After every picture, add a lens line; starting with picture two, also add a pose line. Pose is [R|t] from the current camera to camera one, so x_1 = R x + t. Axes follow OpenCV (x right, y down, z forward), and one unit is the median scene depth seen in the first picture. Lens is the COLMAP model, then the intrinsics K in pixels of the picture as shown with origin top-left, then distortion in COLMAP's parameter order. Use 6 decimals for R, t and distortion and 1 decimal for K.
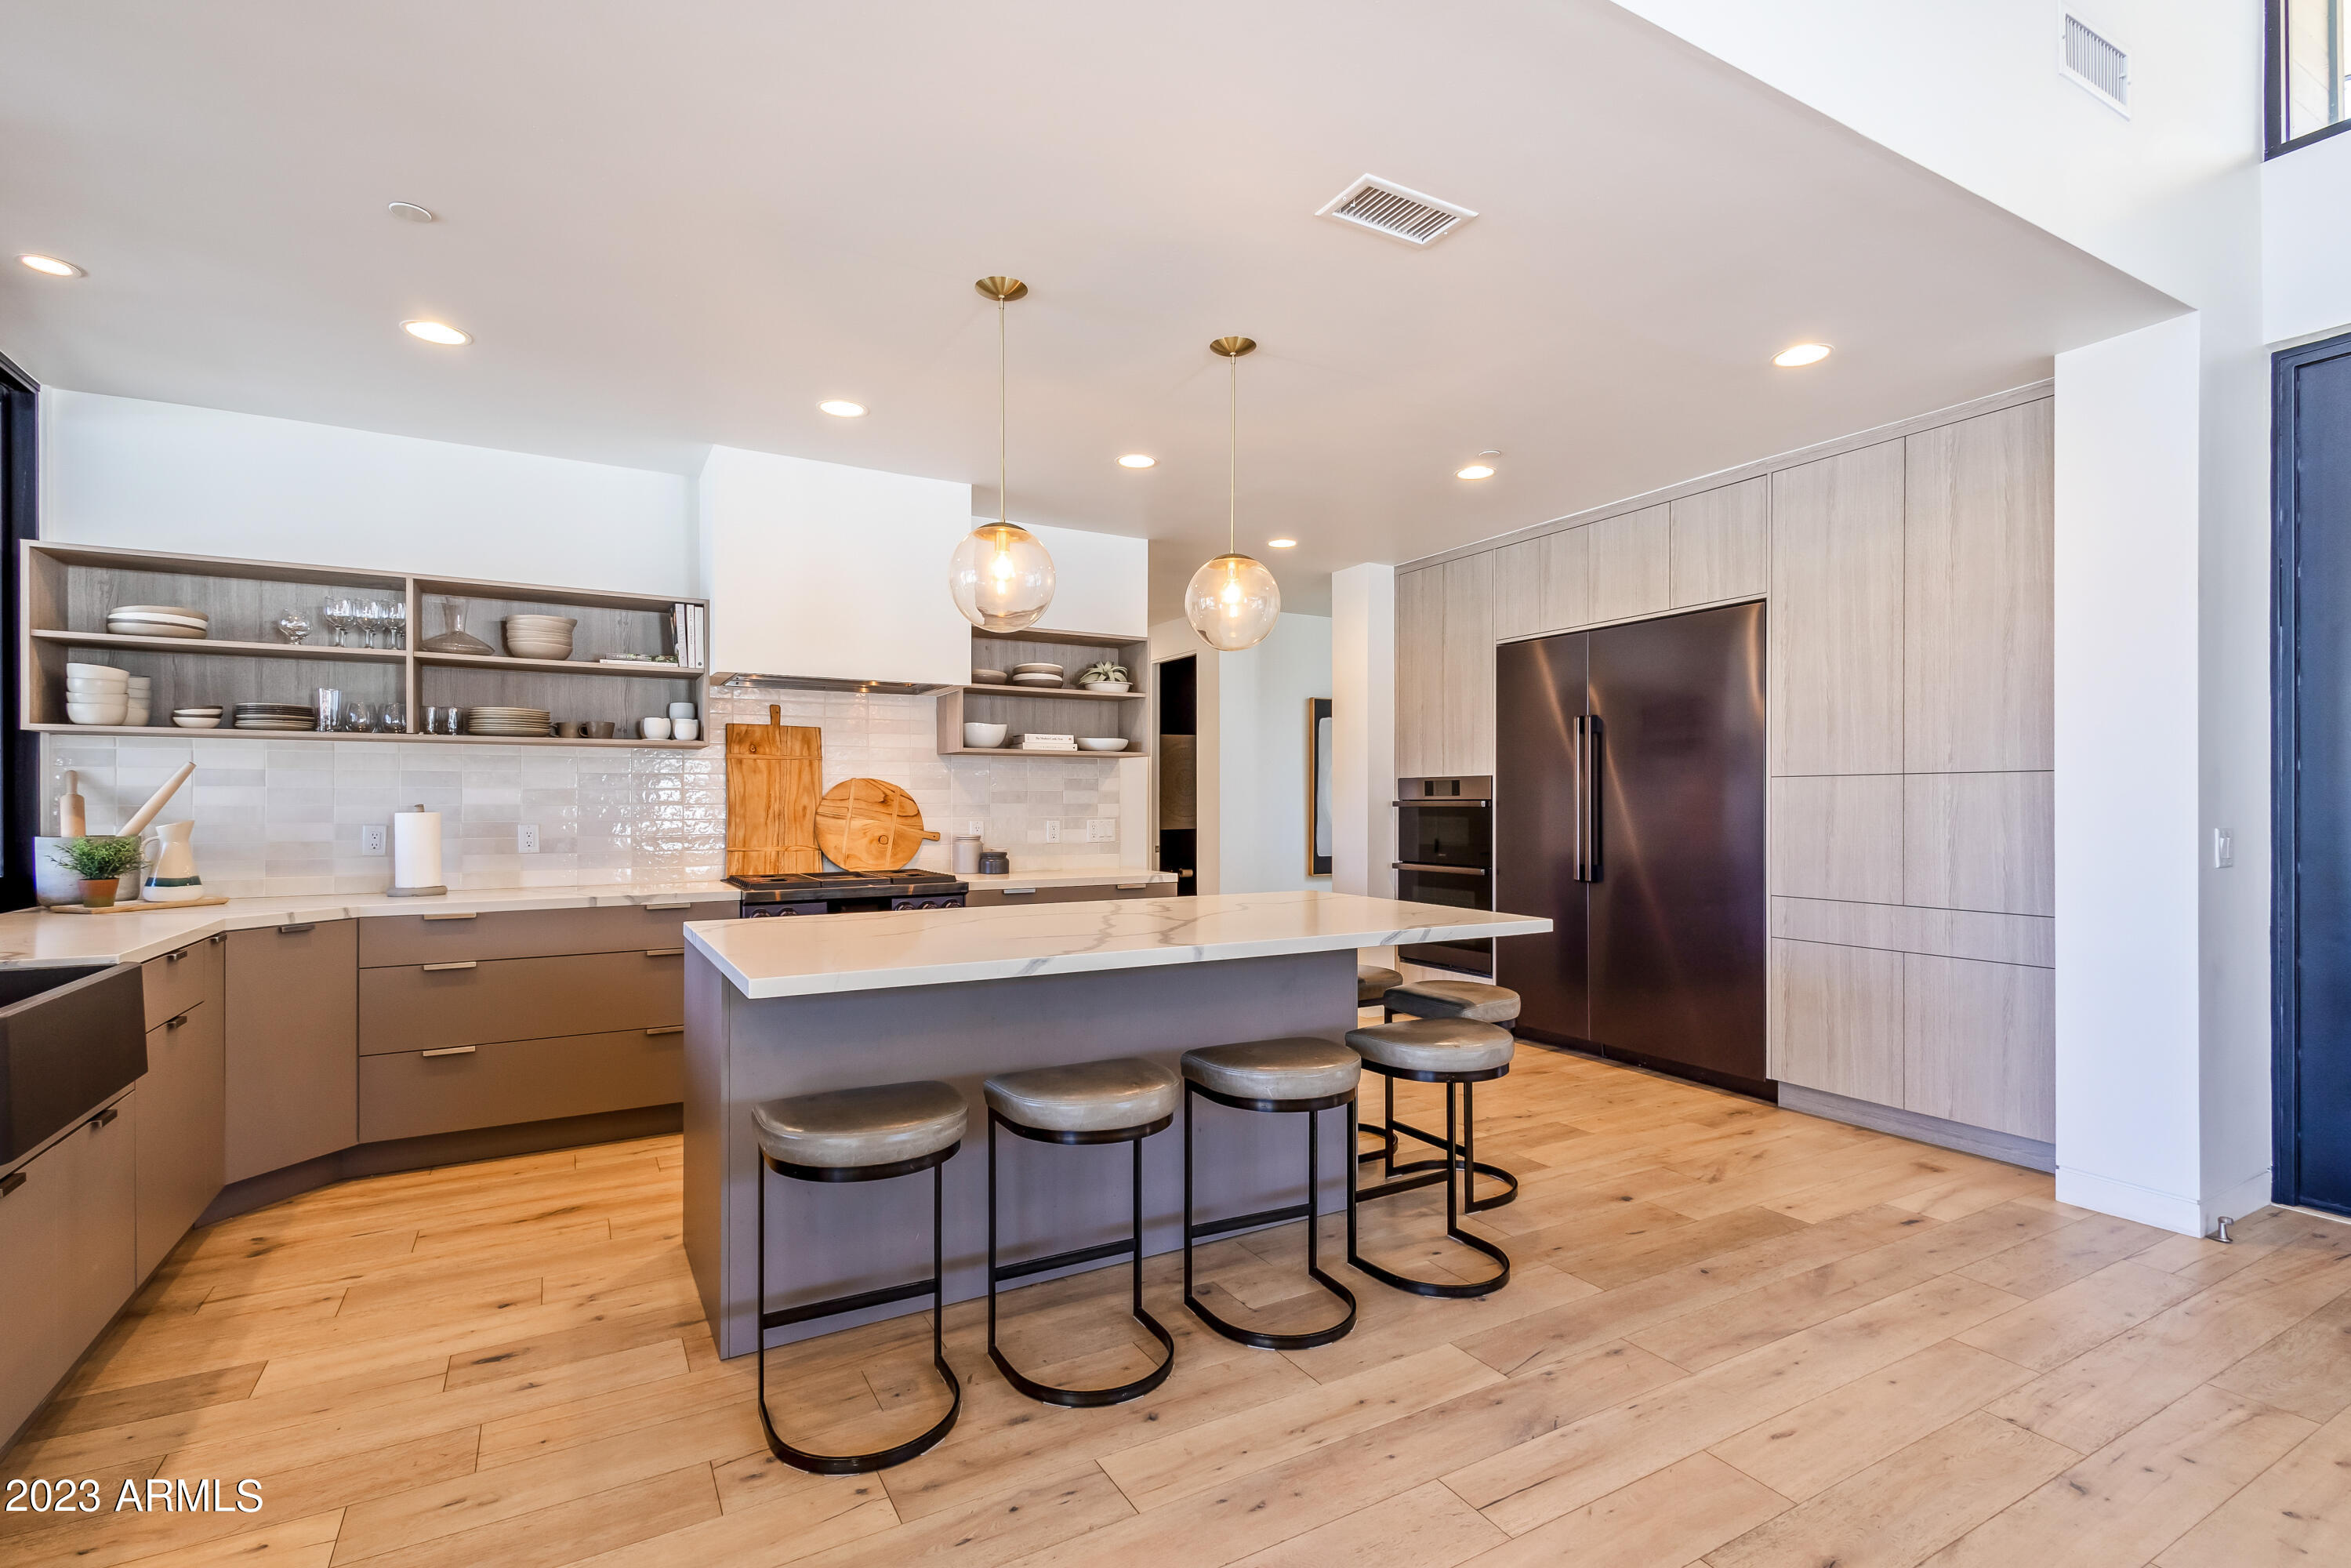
lens RADIAL K [[1104.8, 0, 1151.0], [0, 1104.8, 799.5], [0, 0, 1]] dist [0.014855, -0.002147]
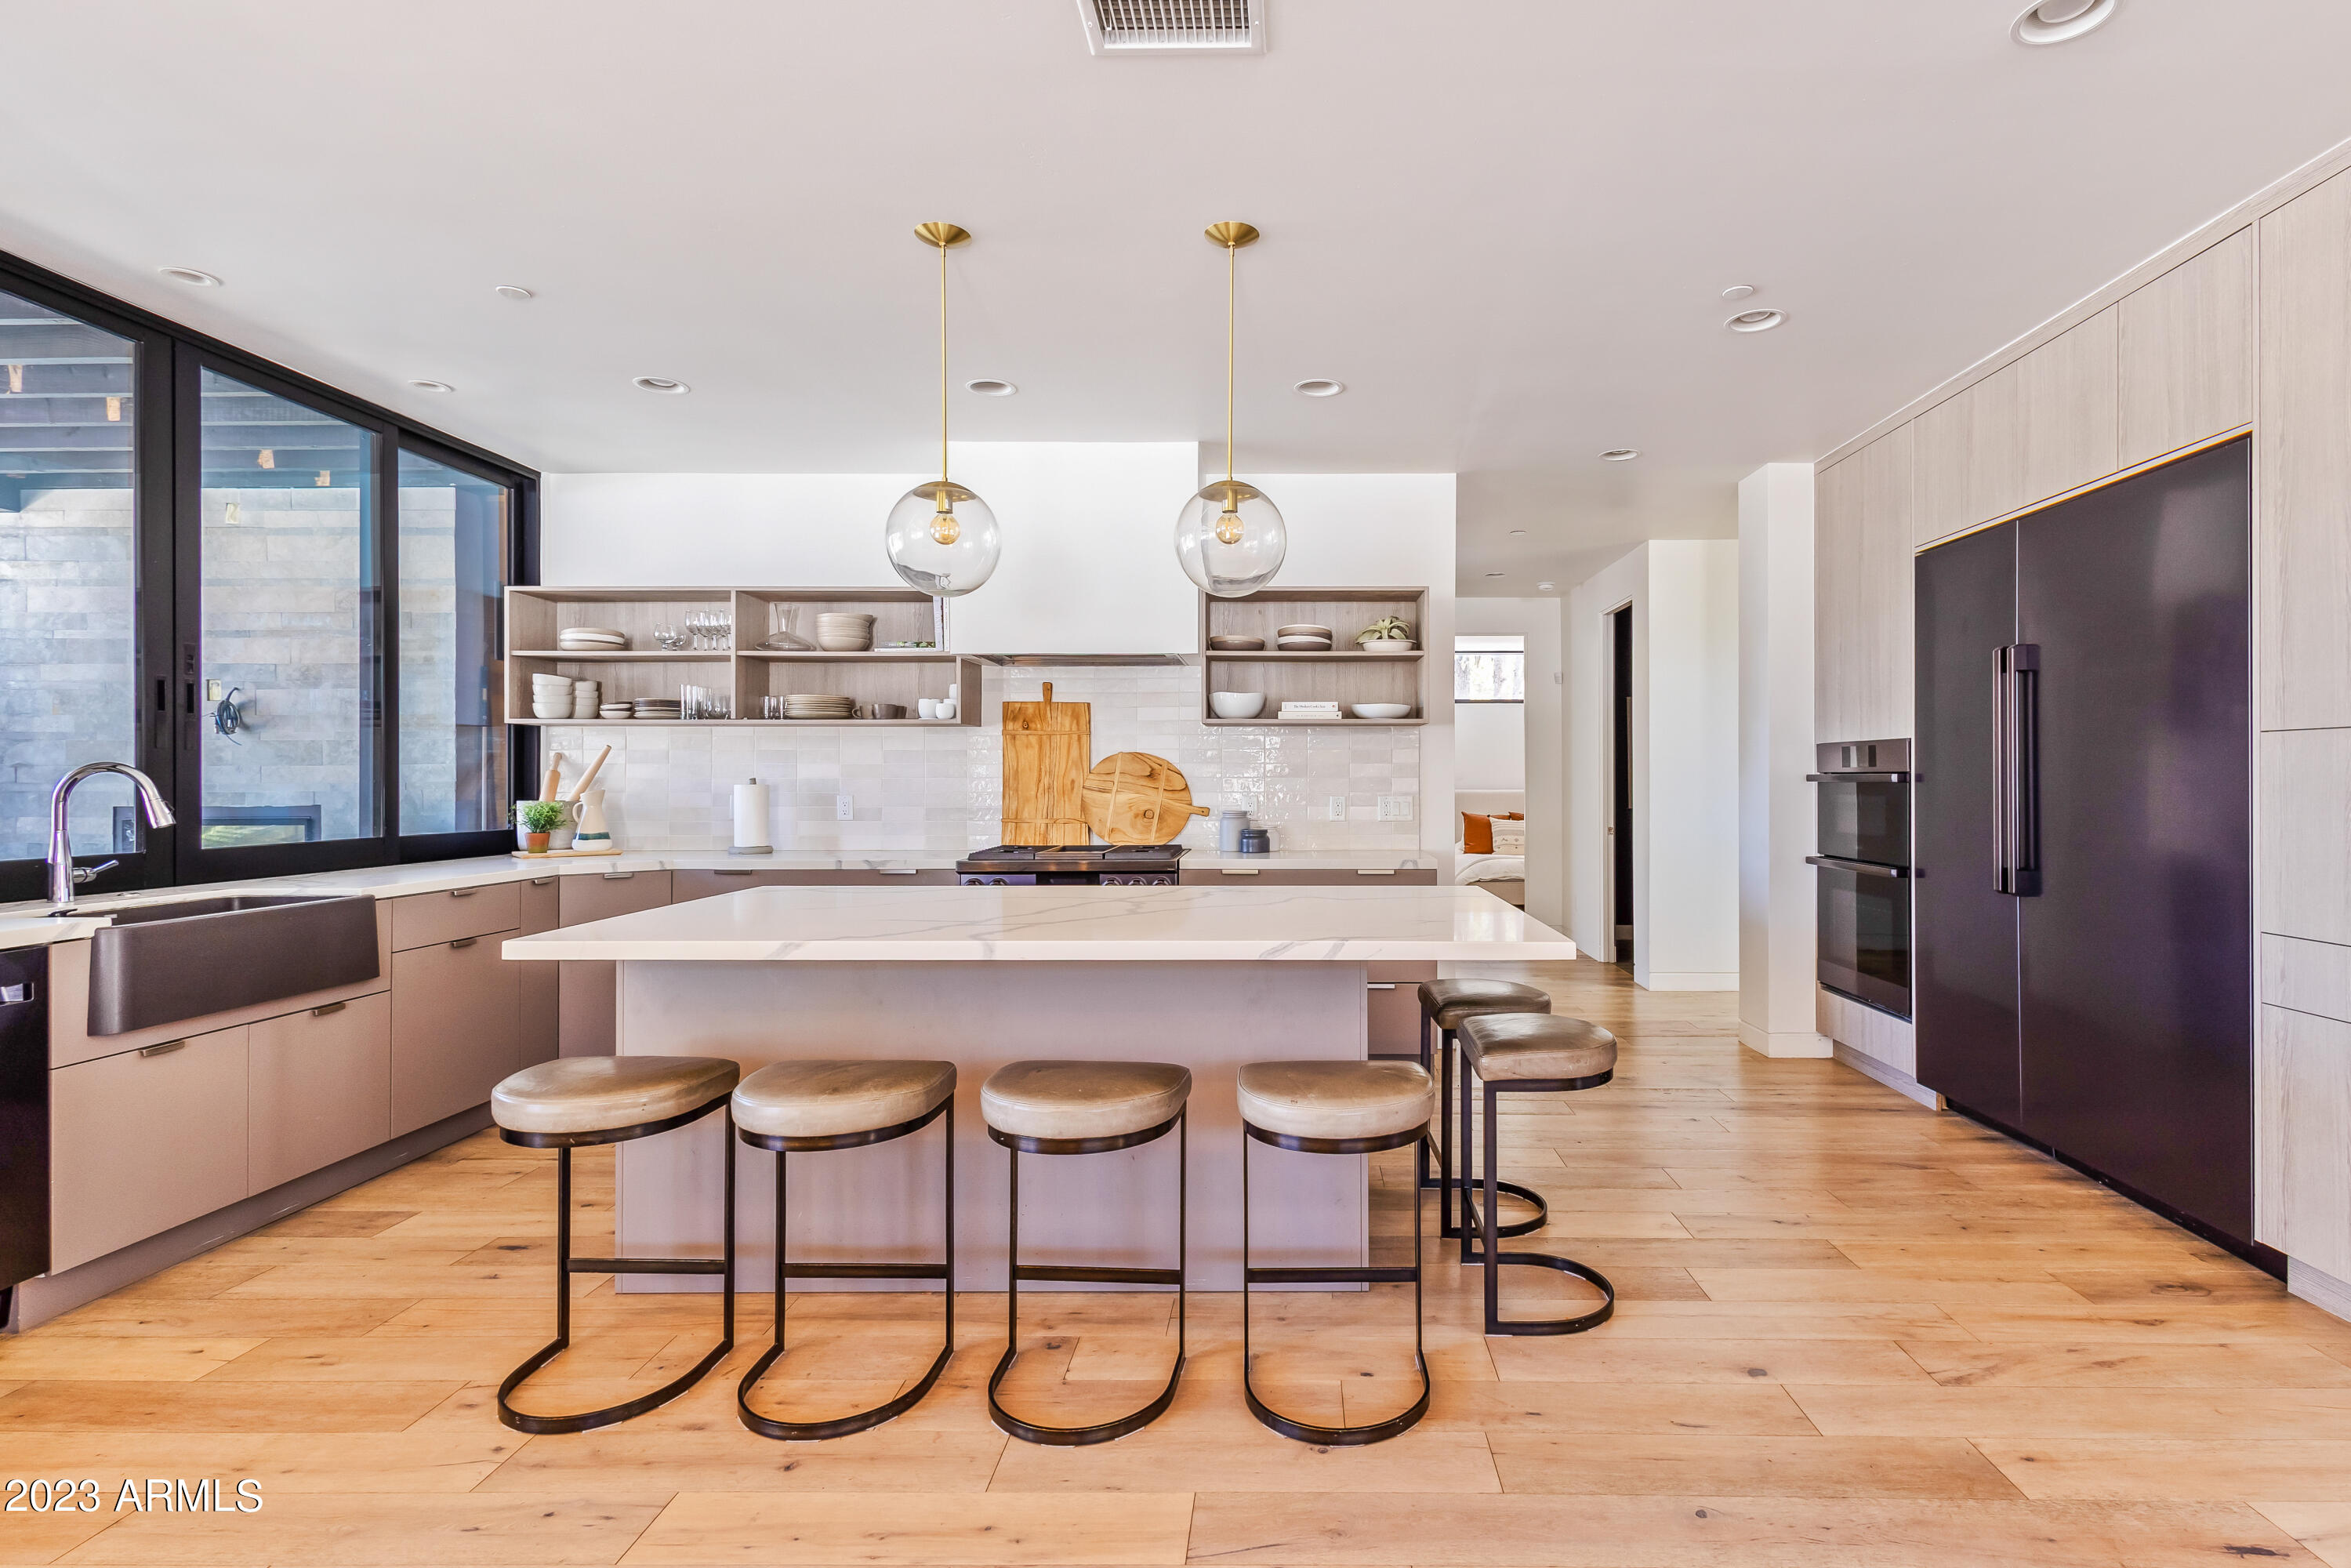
lens RADIAL K [[1104.8, 0, 1278.4], [0, 1104.8, 774.9], [0, 0, 1]] dist [0.014855, -0.002147]
pose [[0.865076, -0.000574, -0.501641, 0.408537], [0.001326, 0.999998, 0.001142, 0.000751], [0.501640, -0.001653, 0.865075, 0.223555]]
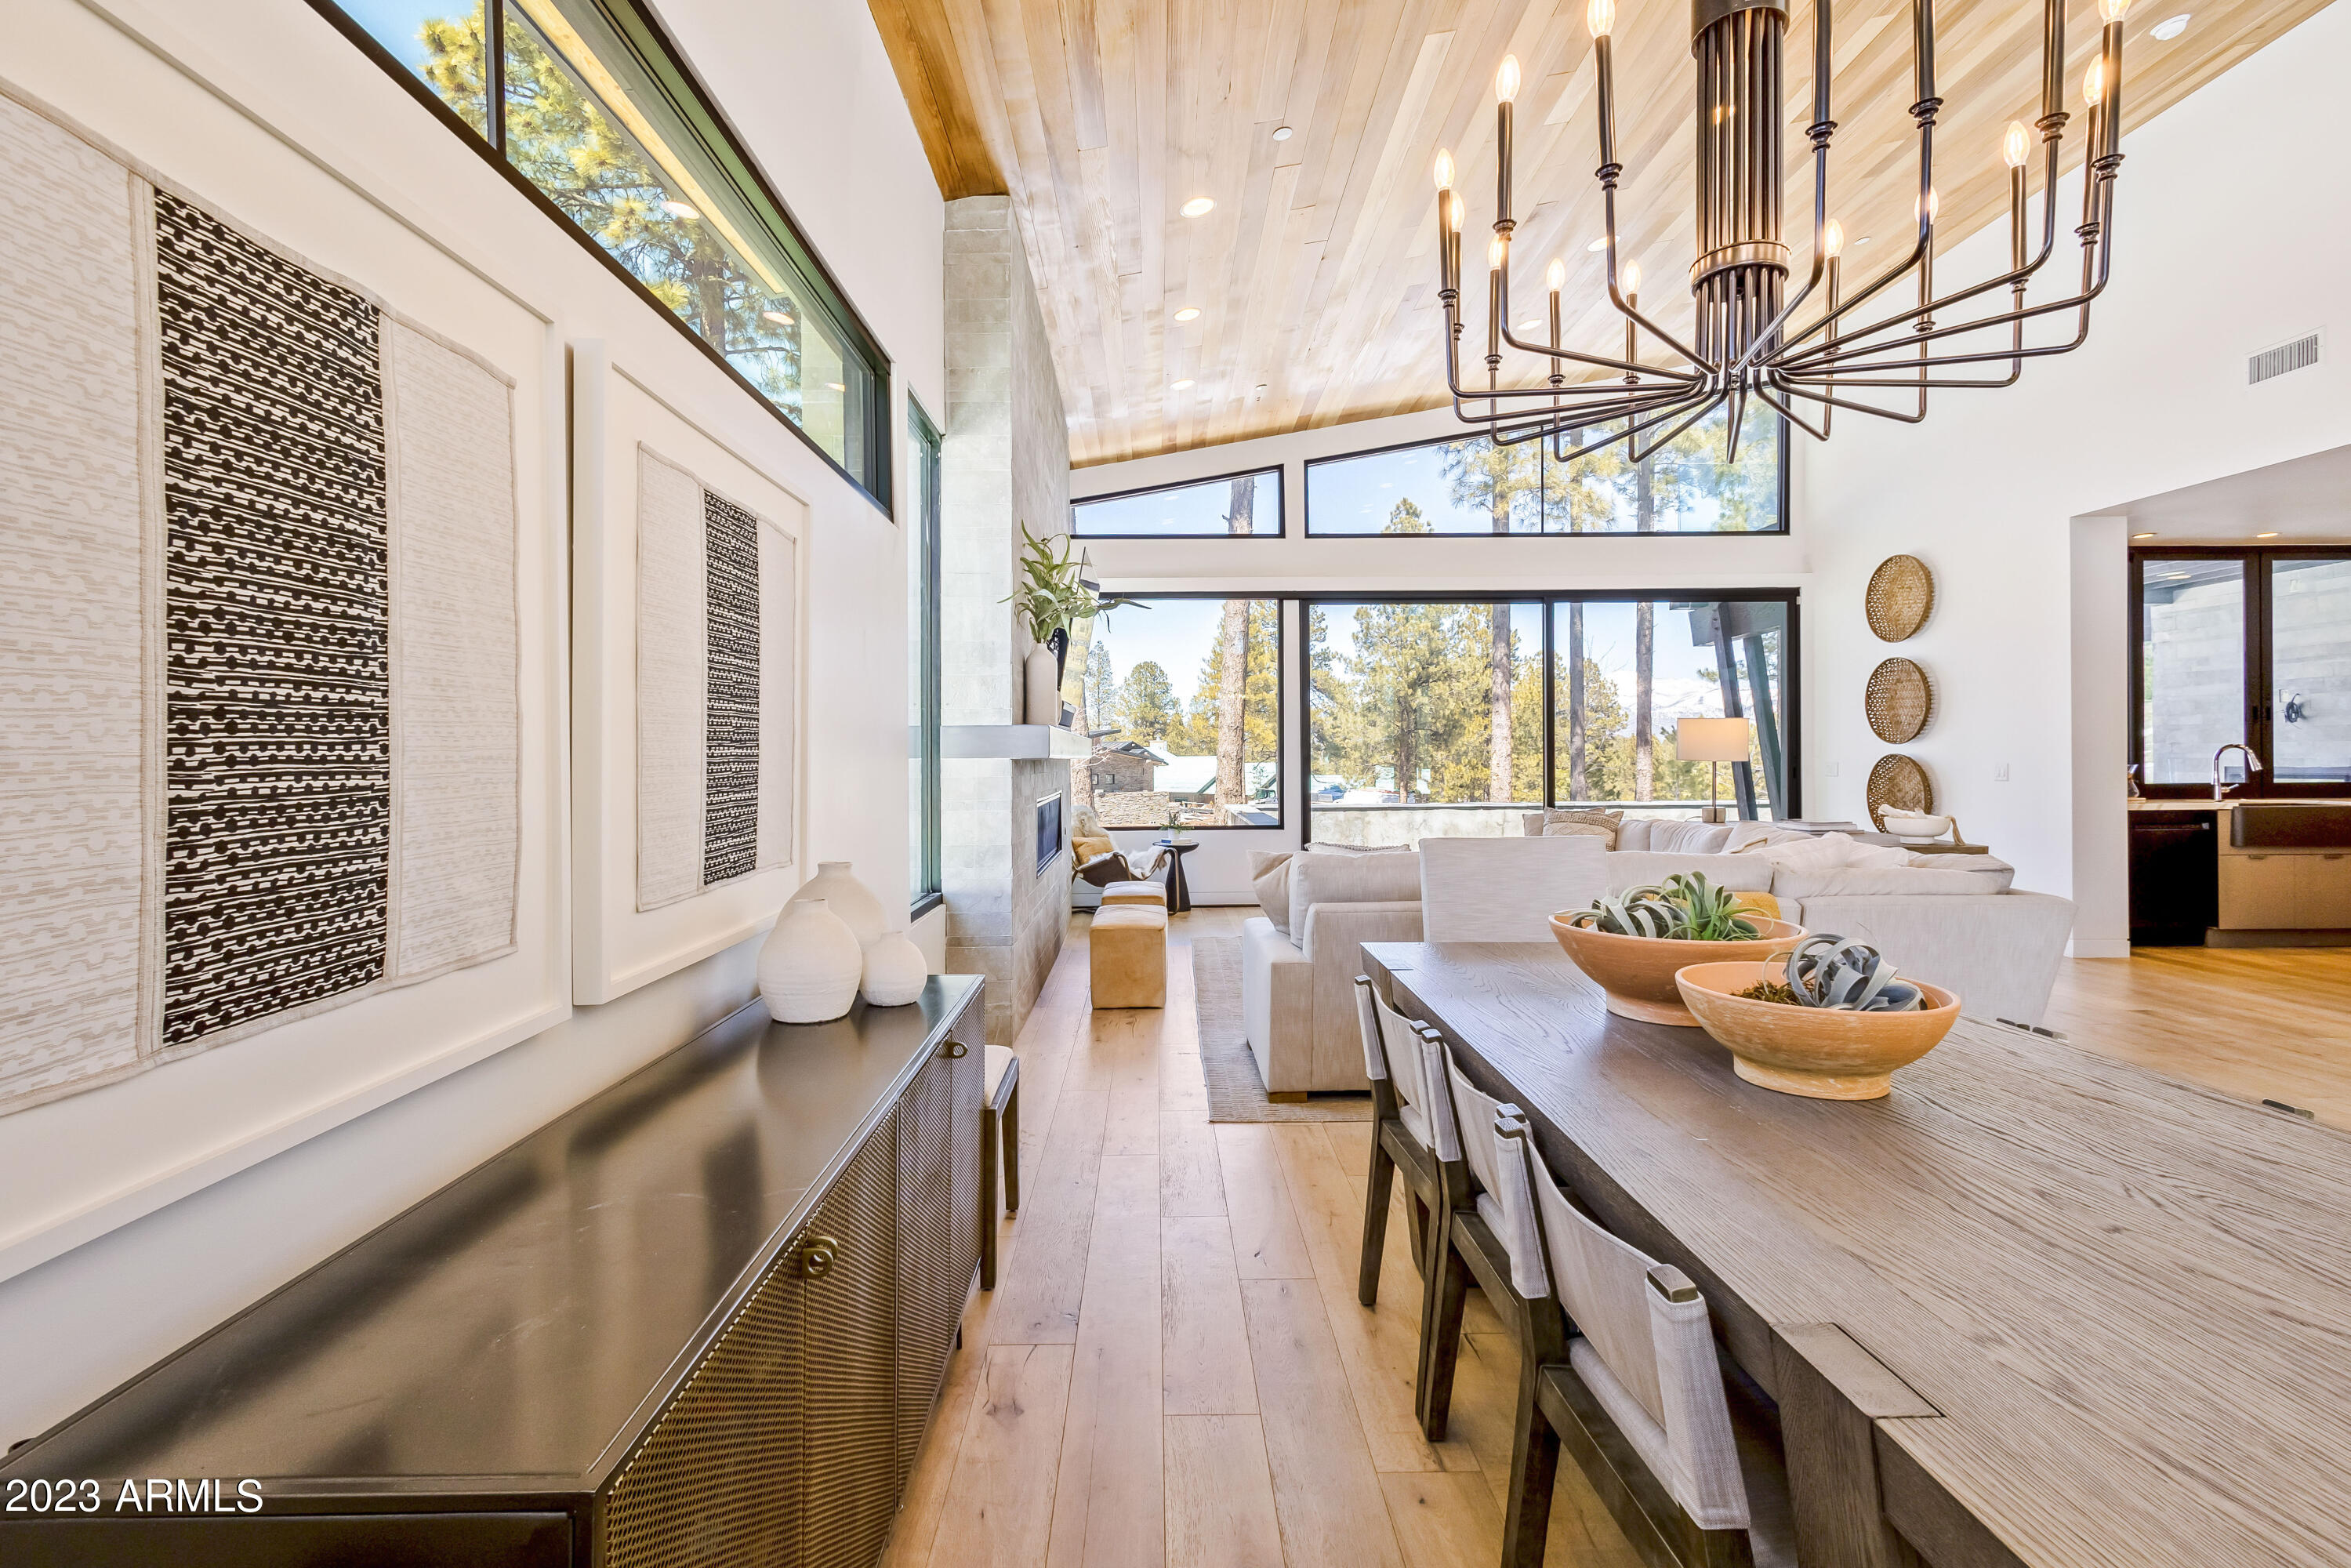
lens RADIAL K [[1104.8, 0, 1159.6], [0, 1104.8, 760.5], [0, 0, 1]] dist [0.014855, -0.002147]
pose [[-0.486945, 0.007006, -0.873404, 1.701390], [0.010521, 0.999942, 0.002155, -0.003385], [0.873369, -0.008140, -0.486991, -0.136087]]
